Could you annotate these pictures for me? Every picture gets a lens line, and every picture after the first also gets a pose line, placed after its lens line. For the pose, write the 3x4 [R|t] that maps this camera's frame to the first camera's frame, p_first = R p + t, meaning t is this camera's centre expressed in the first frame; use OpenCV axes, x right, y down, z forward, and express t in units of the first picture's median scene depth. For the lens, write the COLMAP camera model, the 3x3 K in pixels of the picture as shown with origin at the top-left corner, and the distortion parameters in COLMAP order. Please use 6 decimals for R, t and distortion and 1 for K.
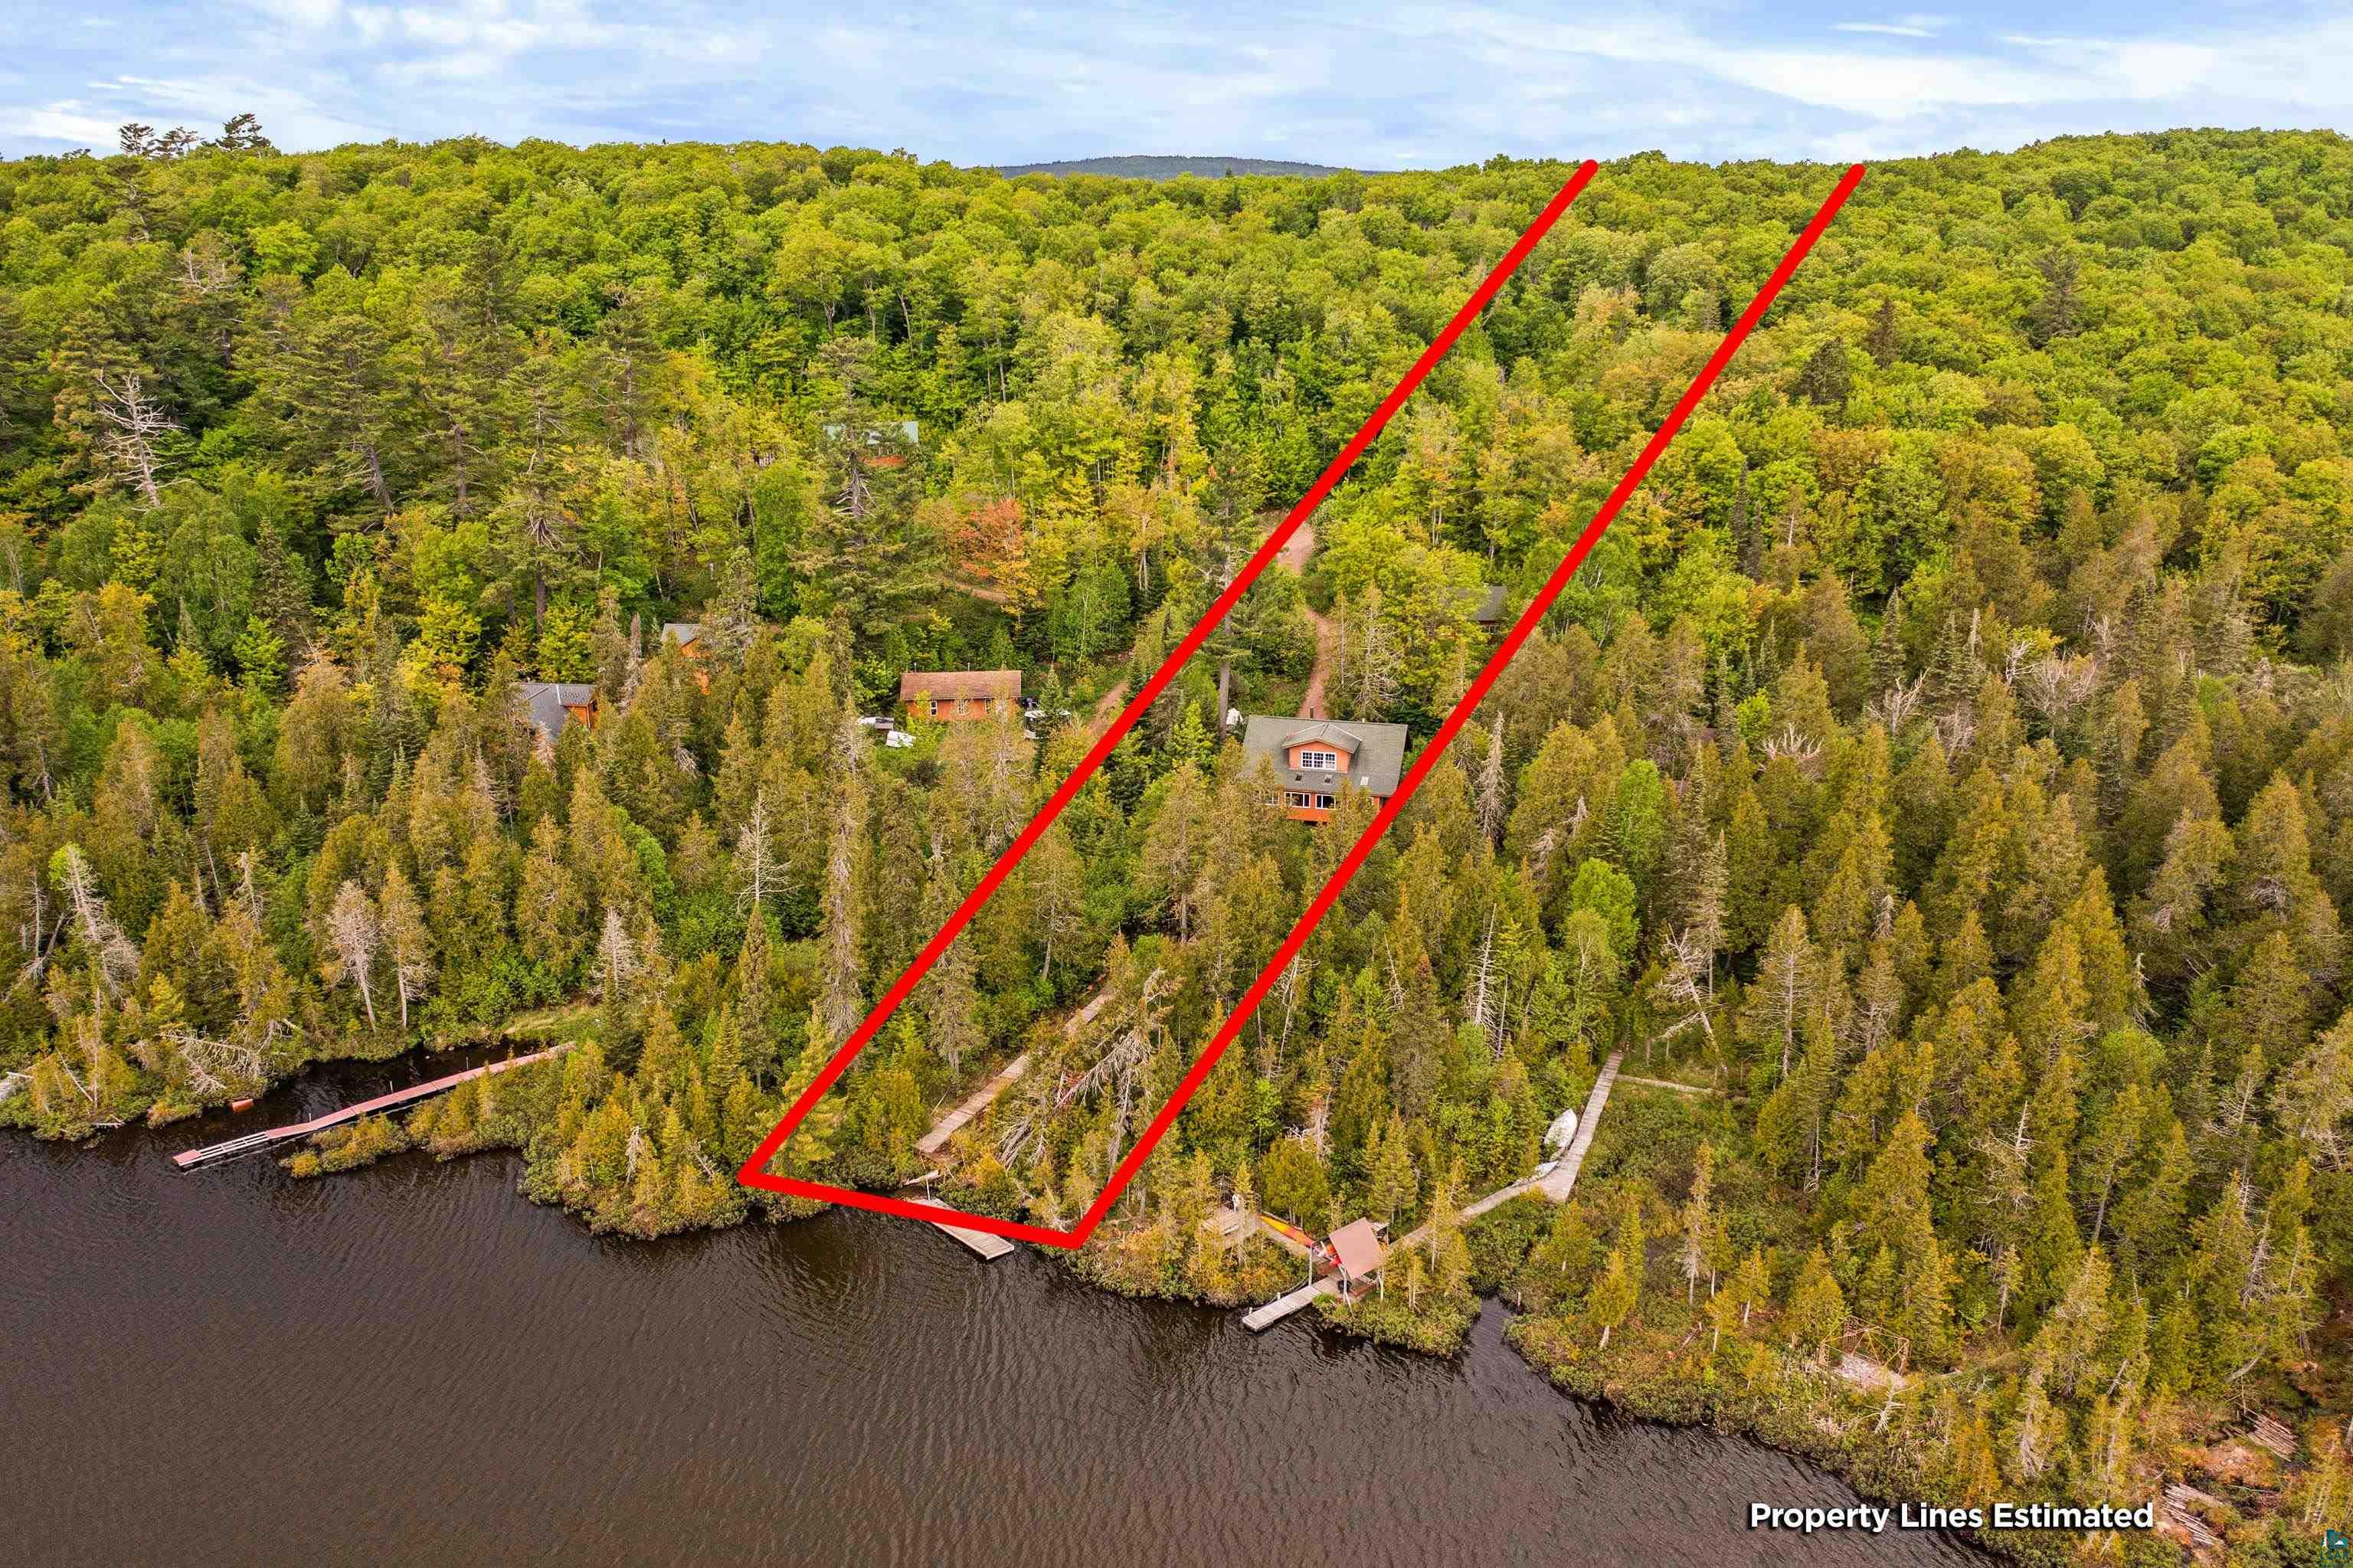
lens RADIAL K [[1933.9, 0, 1178.8], [0, 1933.9, 835.3], [0, 0, 1]] dist [-0.016174, 0.003618]
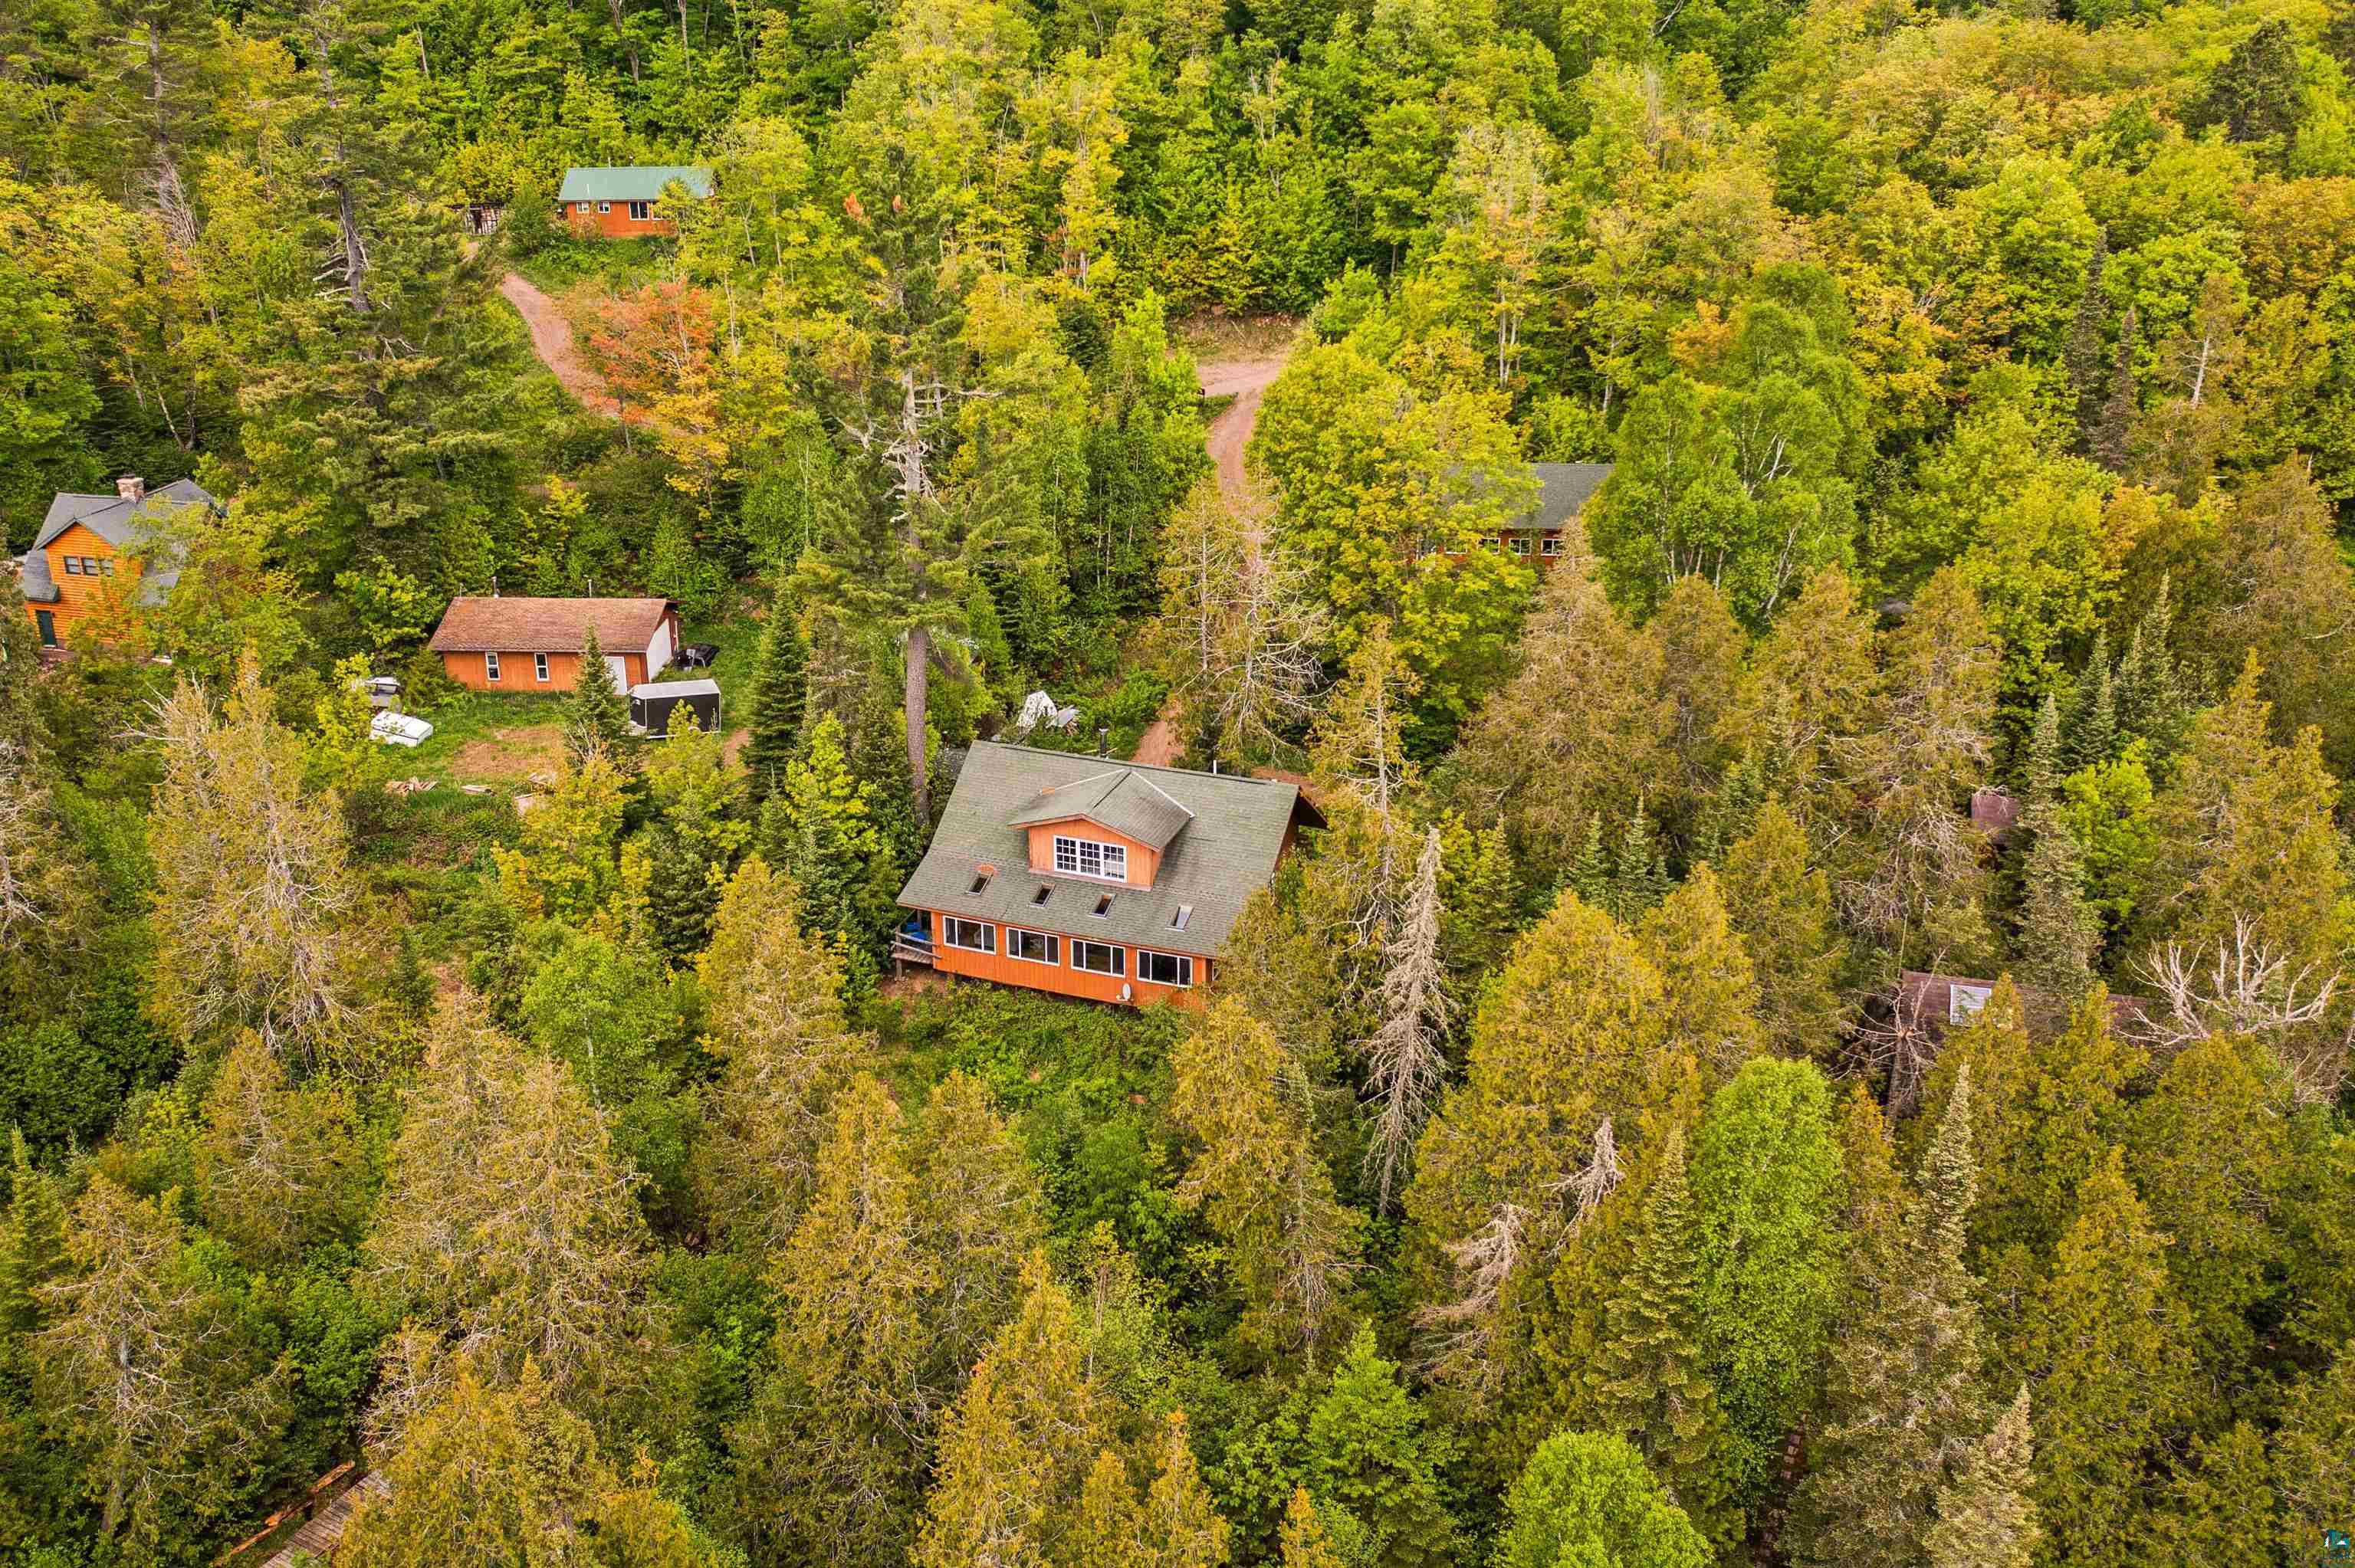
lens RADIAL K [[1910.3, 0, 1176.1], [0, 1910.3, 703.5], [0, 0, 1]] dist [-0.011382, -0.018900]
pose [[0.989438, 0.046897, -0.137161, 0.123118], [-0.043384, 0.998652, 0.028495, -0.071690], [0.138312, -0.022243, 0.990139, 0.456307]]
